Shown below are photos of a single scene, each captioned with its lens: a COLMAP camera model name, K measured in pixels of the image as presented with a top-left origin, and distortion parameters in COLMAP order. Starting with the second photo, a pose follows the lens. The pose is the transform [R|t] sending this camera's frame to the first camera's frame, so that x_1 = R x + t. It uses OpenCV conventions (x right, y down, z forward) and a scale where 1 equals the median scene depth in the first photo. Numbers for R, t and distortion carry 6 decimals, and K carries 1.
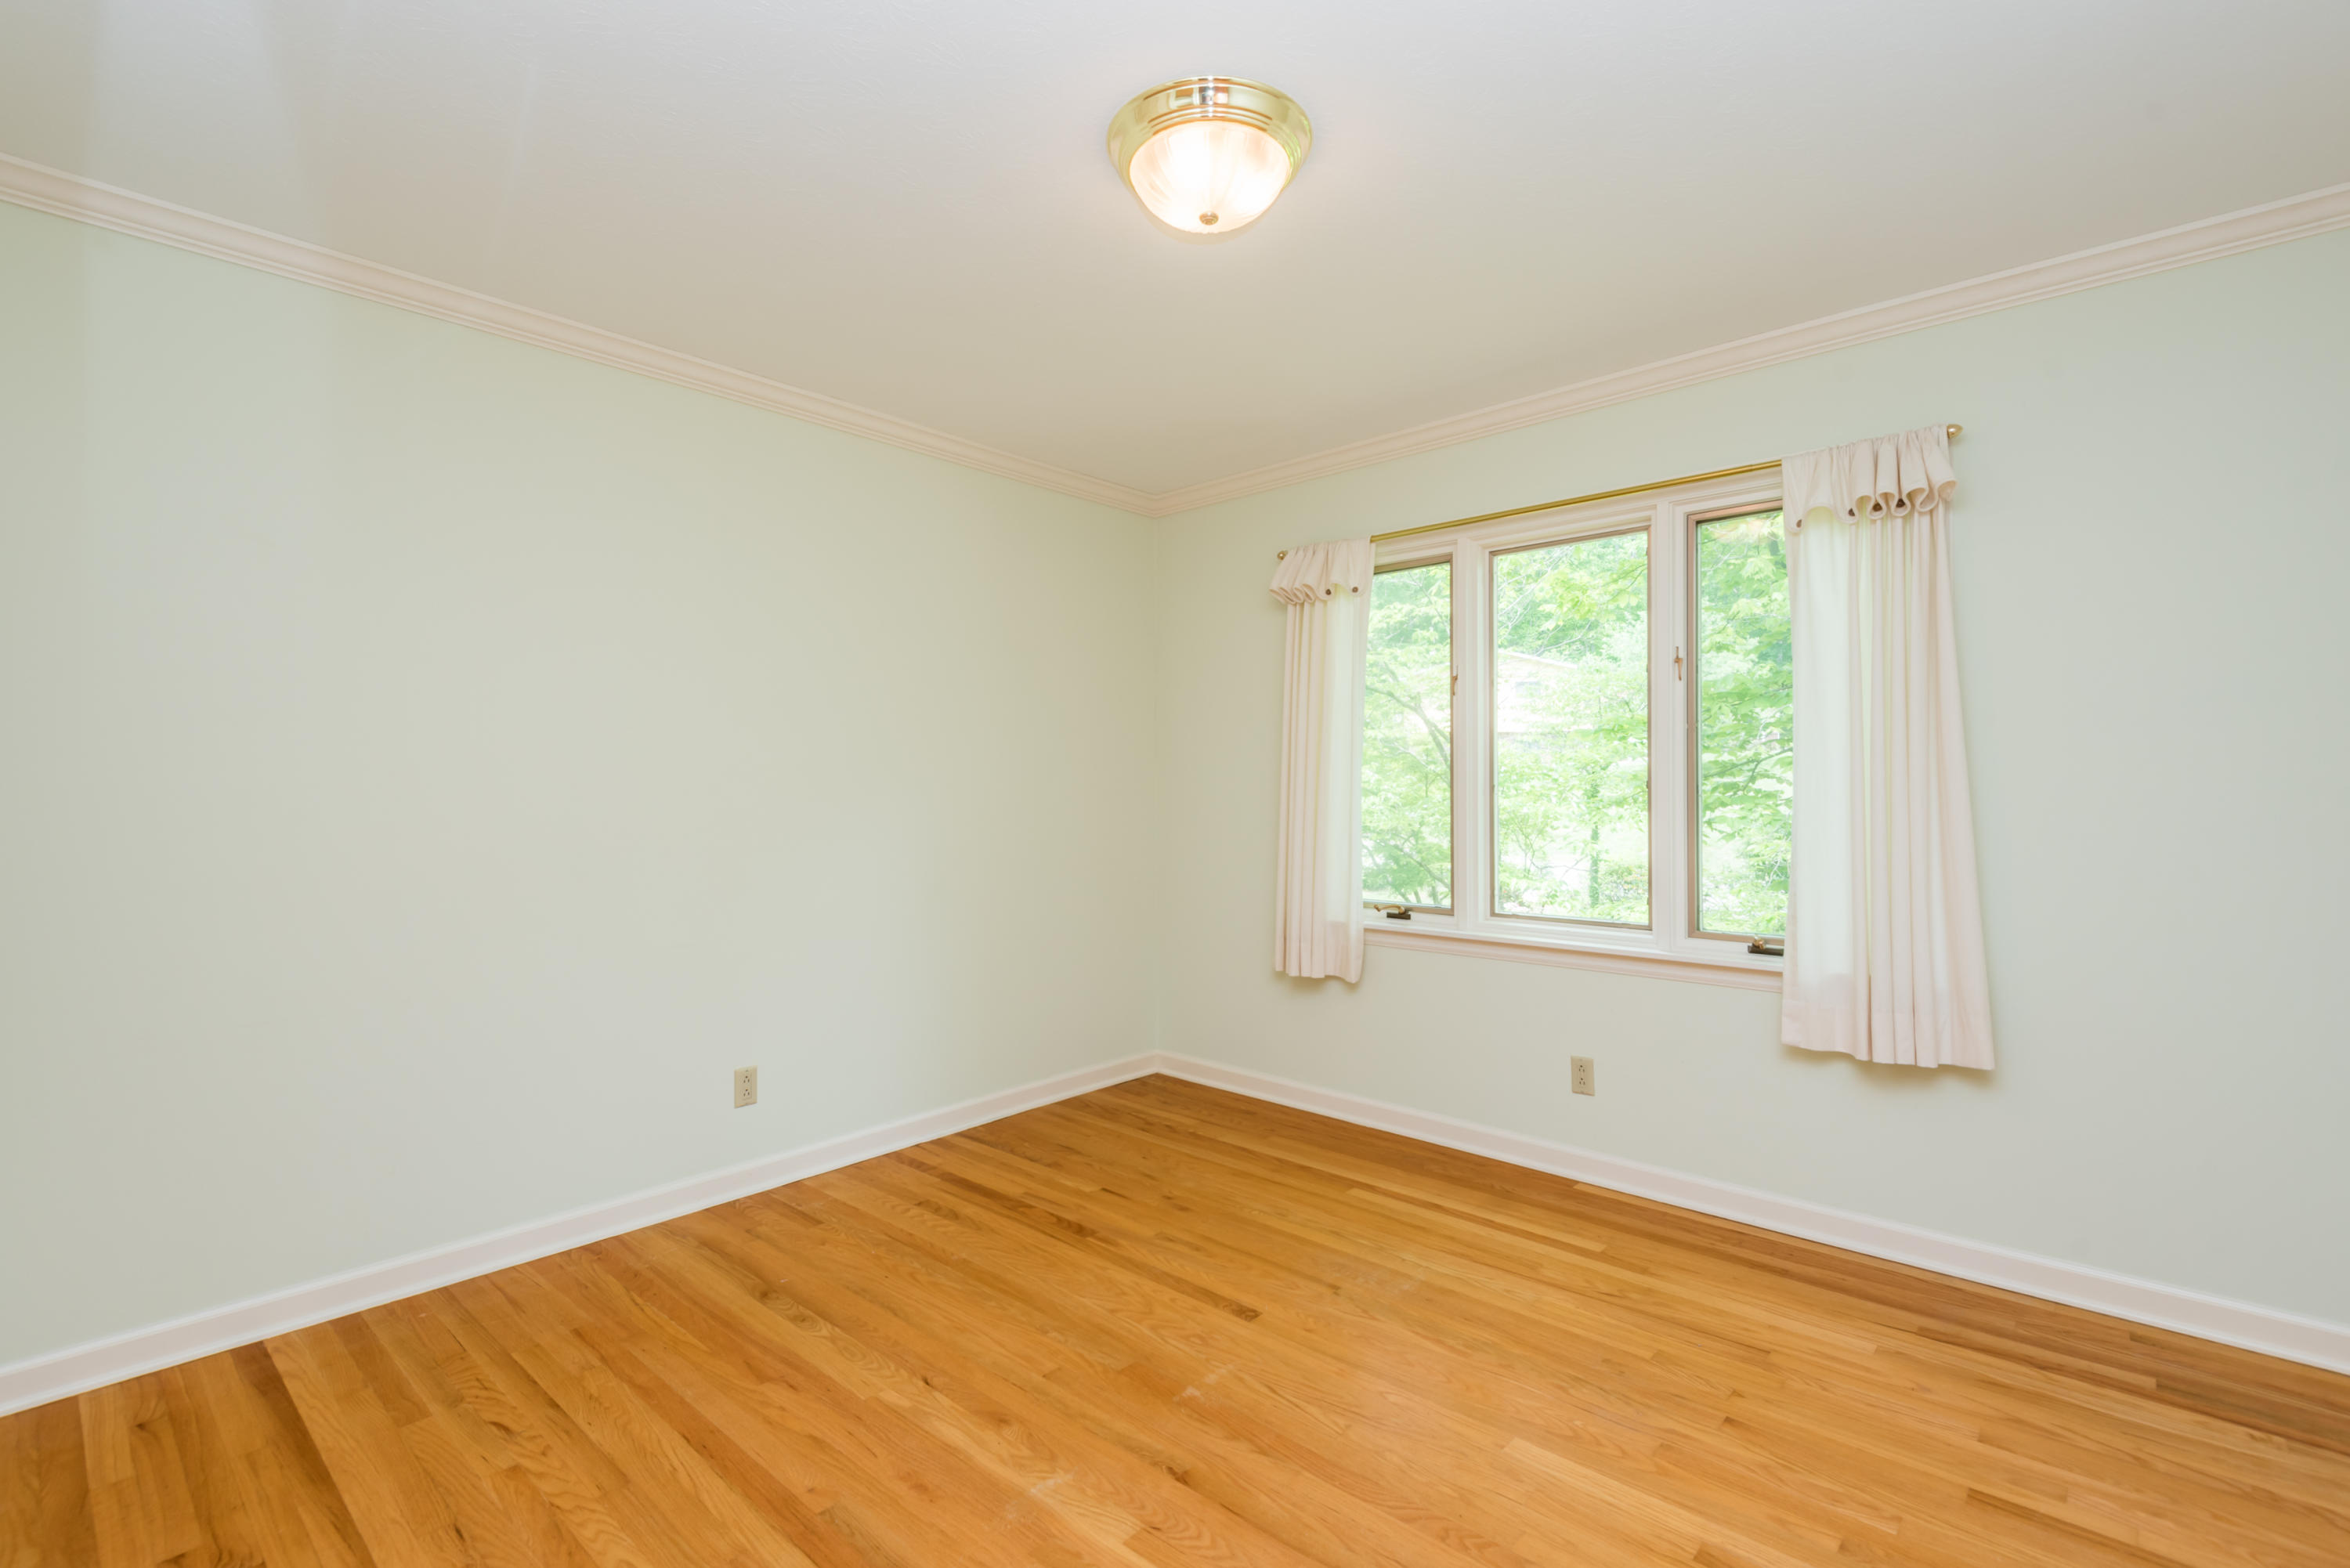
lens RADIAL K [[1067.5, 0, 1177.9], [0, 1067.5, 789.6], [0, 0, 1]] dist [0.026480, -0.011488]
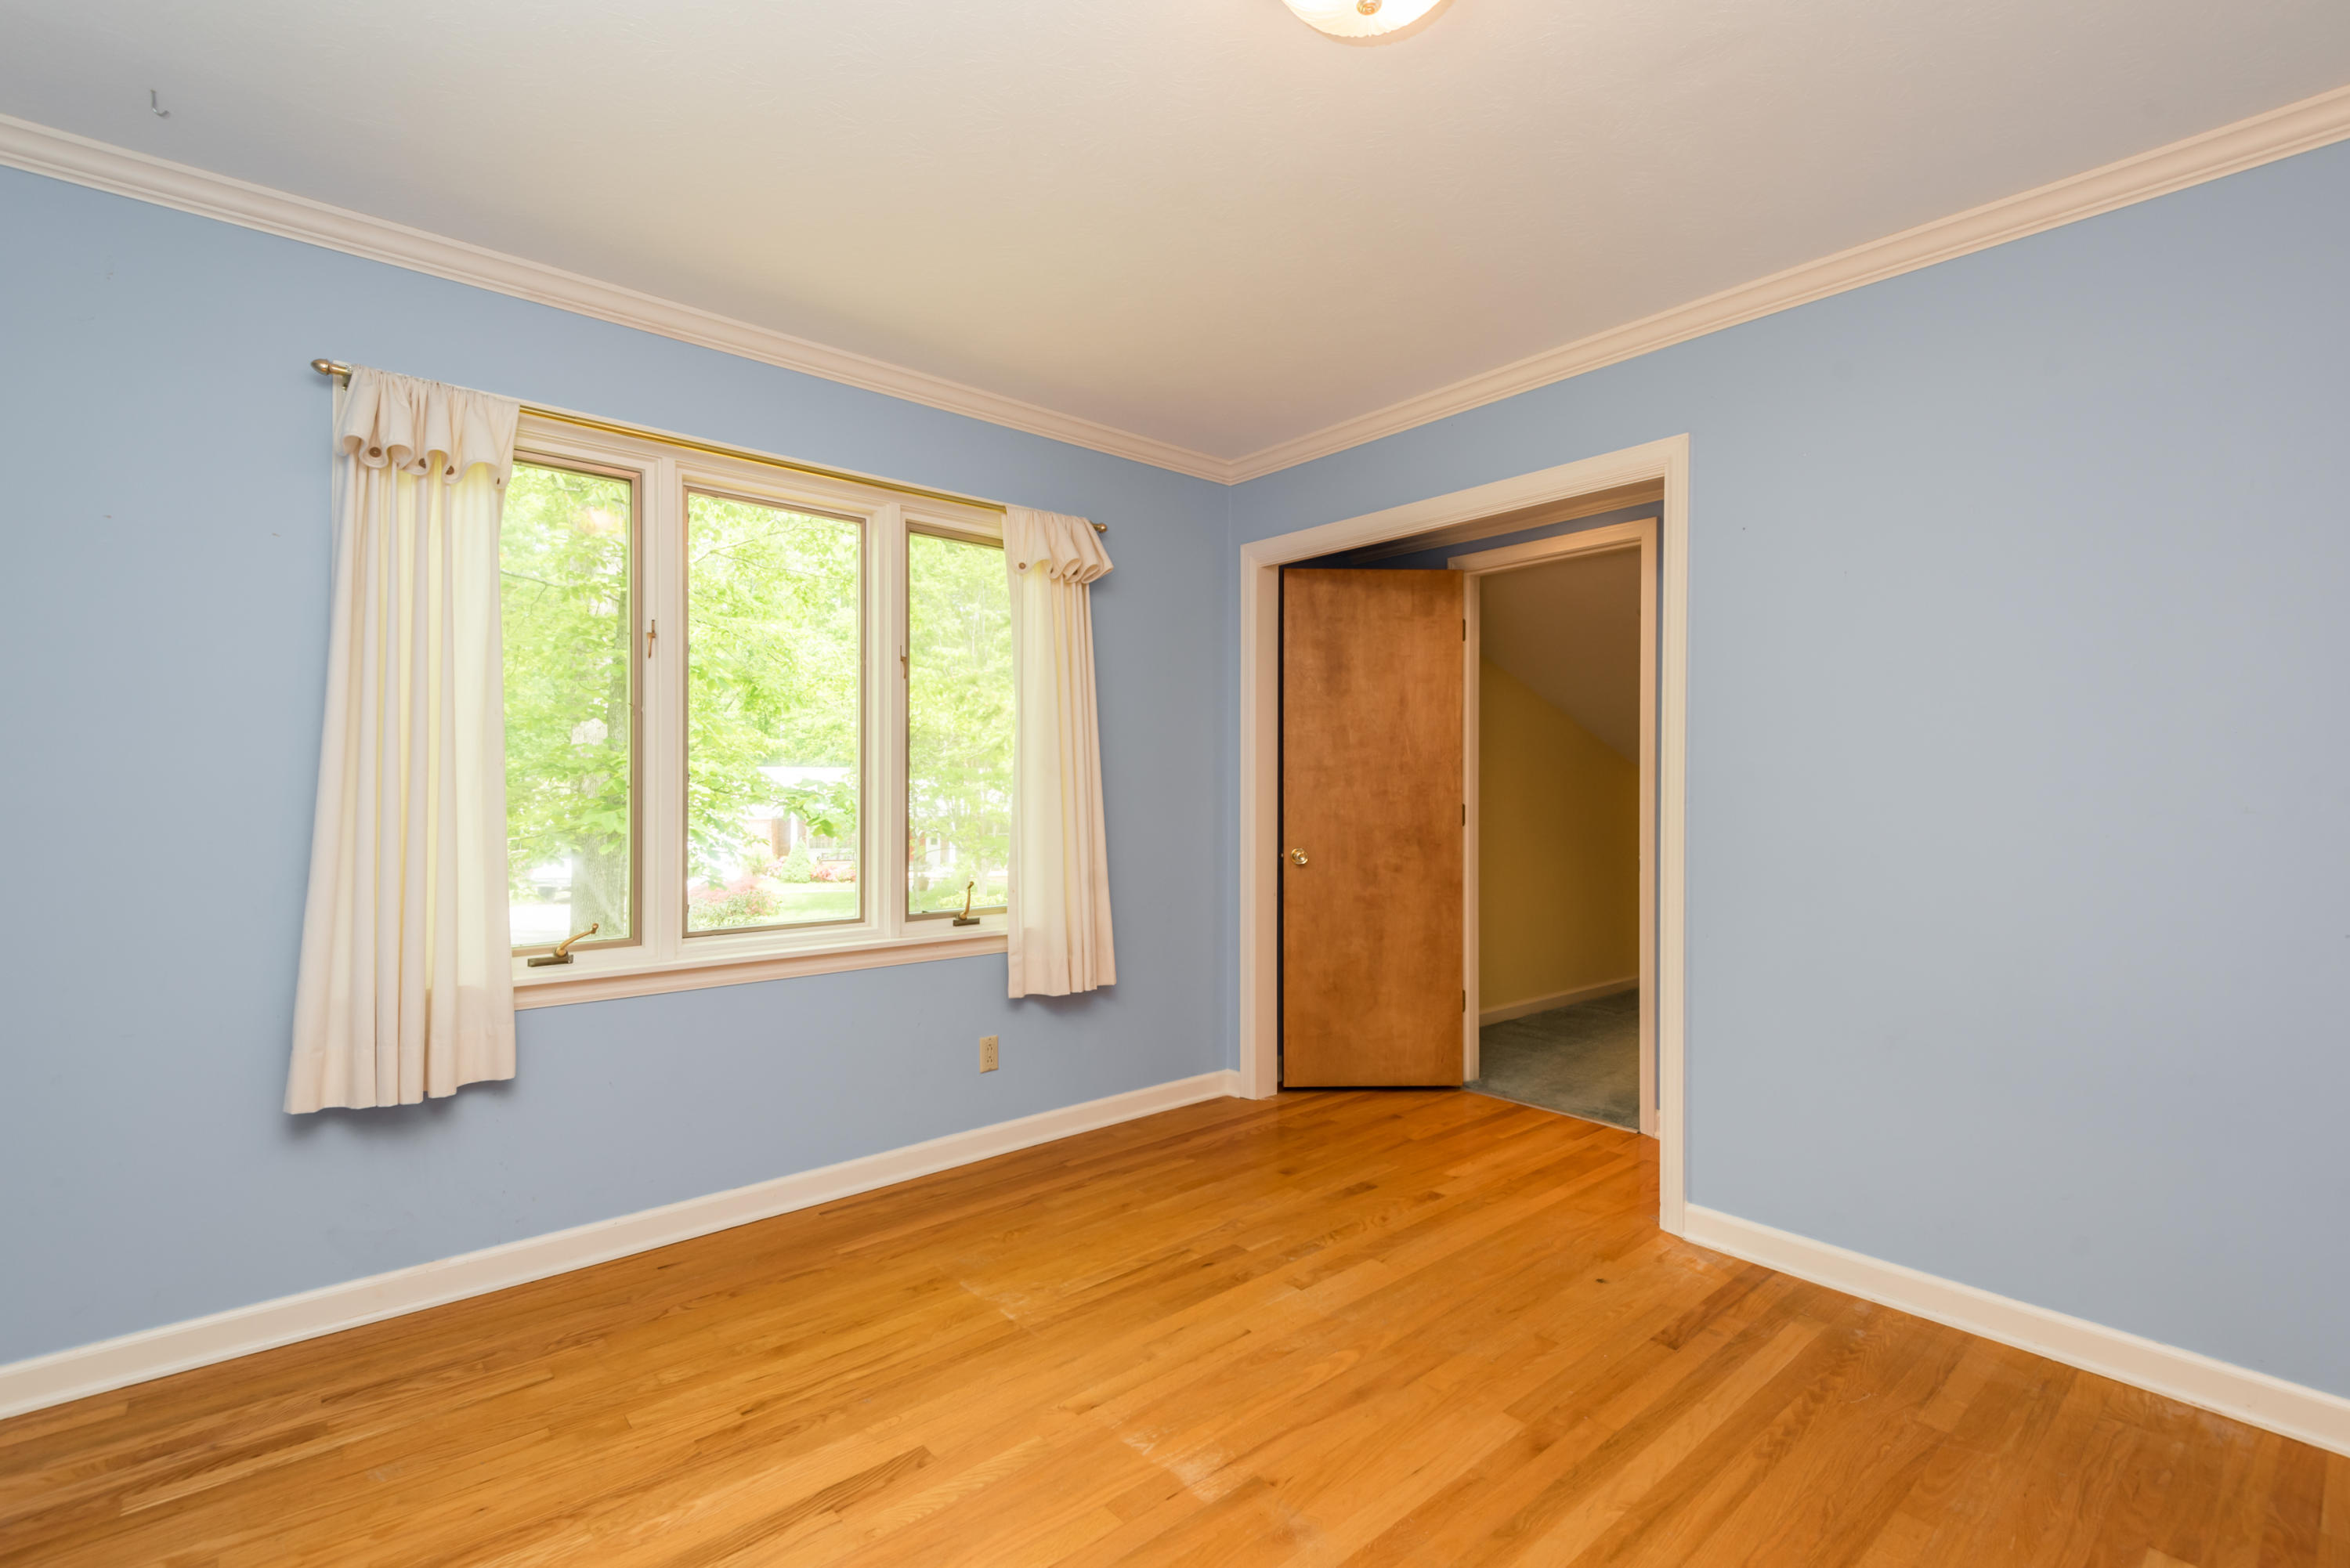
lens RADIAL K [[1067.5, 0, 1177.9], [0, 1067.5, 789.6], [0, 0, 1]] dist [0.026480, -0.011488]
pose [[0.125411, 0.014860, 0.991994, -0.544188], [0.020116, 0.999644, -0.017518, 0.033281], [-0.991901, 0.022152, 0.125067, 0.621678]]
